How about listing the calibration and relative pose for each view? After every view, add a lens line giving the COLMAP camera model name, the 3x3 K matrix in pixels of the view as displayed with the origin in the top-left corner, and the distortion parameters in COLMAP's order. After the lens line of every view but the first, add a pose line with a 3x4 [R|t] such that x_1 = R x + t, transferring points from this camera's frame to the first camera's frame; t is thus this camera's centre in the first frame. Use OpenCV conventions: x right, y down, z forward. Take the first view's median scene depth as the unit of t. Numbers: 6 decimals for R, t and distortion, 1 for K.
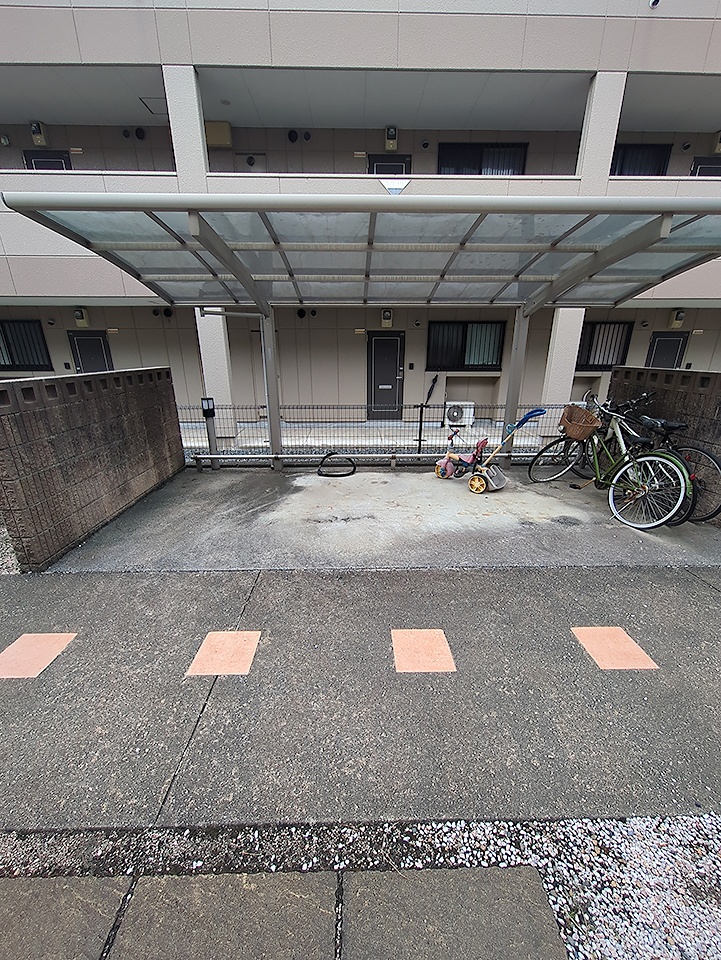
lens RADIAL K [[379.1, 0, 362.6], [0, 379.1, 479.6], [0, 0, 1]] dist [-0.005142, 0.003015]
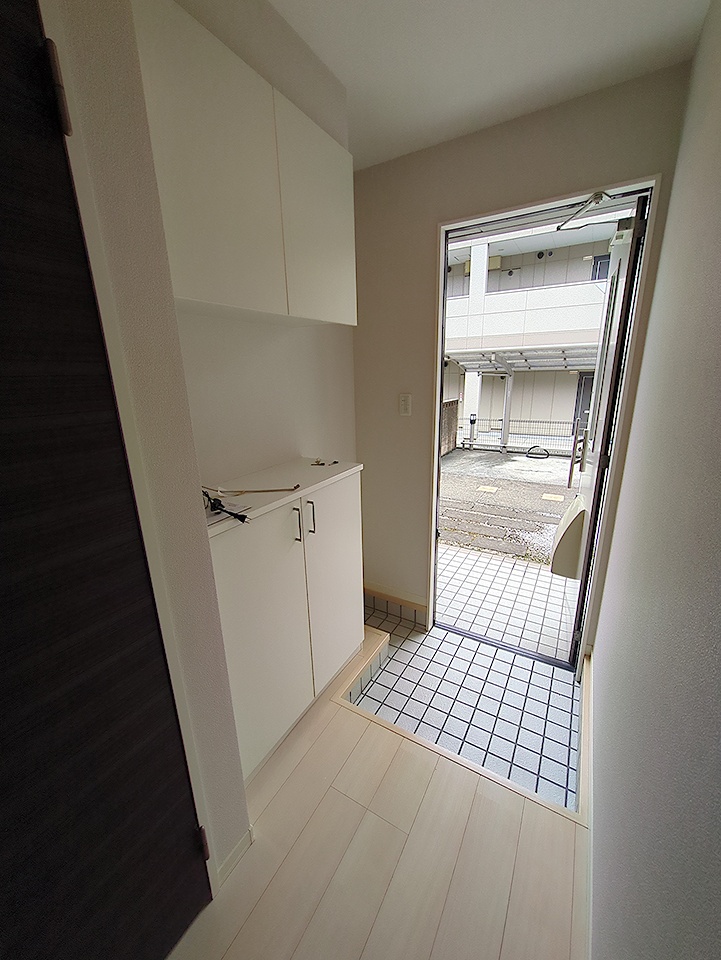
lens RADIAL K [[379.1, 0, 362.6], [0, 379.1, 479.6], [0, 0, 1]] dist [-0.005142, 0.003015]
pose [[0.850722, 0.123891, -0.510807, 0.161196], [-0.150884, 0.988484, -0.011542, 0.236853], [0.503495, 0.086892, 0.859618, -0.987079]]
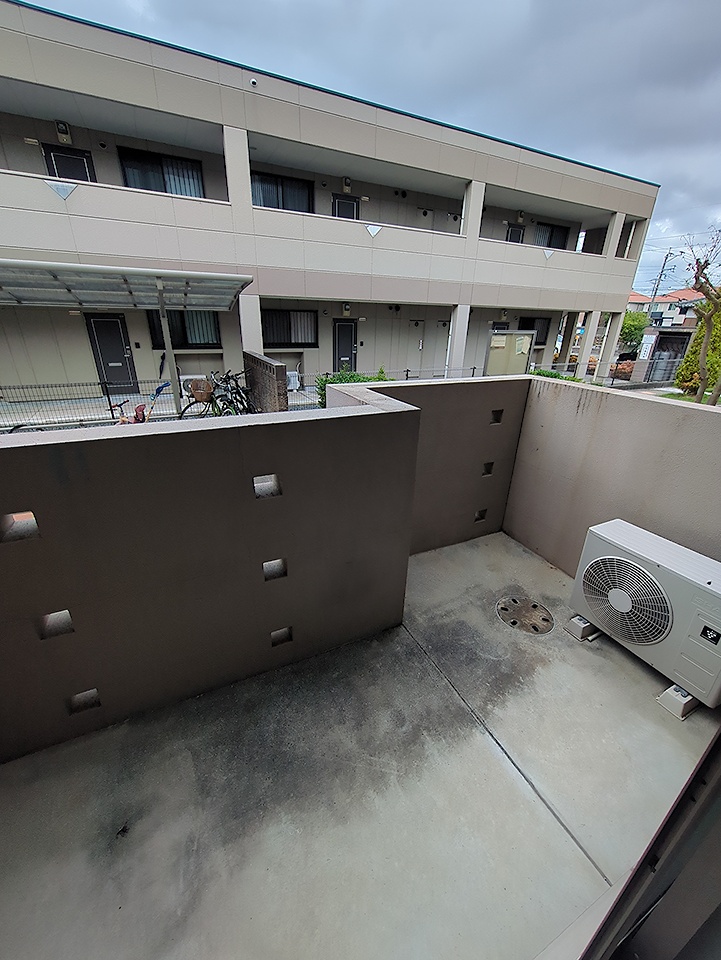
lens RADIAL K [[379.1, 0, 362.6], [0, 379.1, 479.6], [0, 0, 1]] dist [-0.005142, 0.003015]
pose [[0.906833, -0.146371, 0.395258, 0.413198], [0.114519, 0.988051, 0.103155, 0.102882], [-0.405633, -0.048280, 0.912760, -0.575766]]
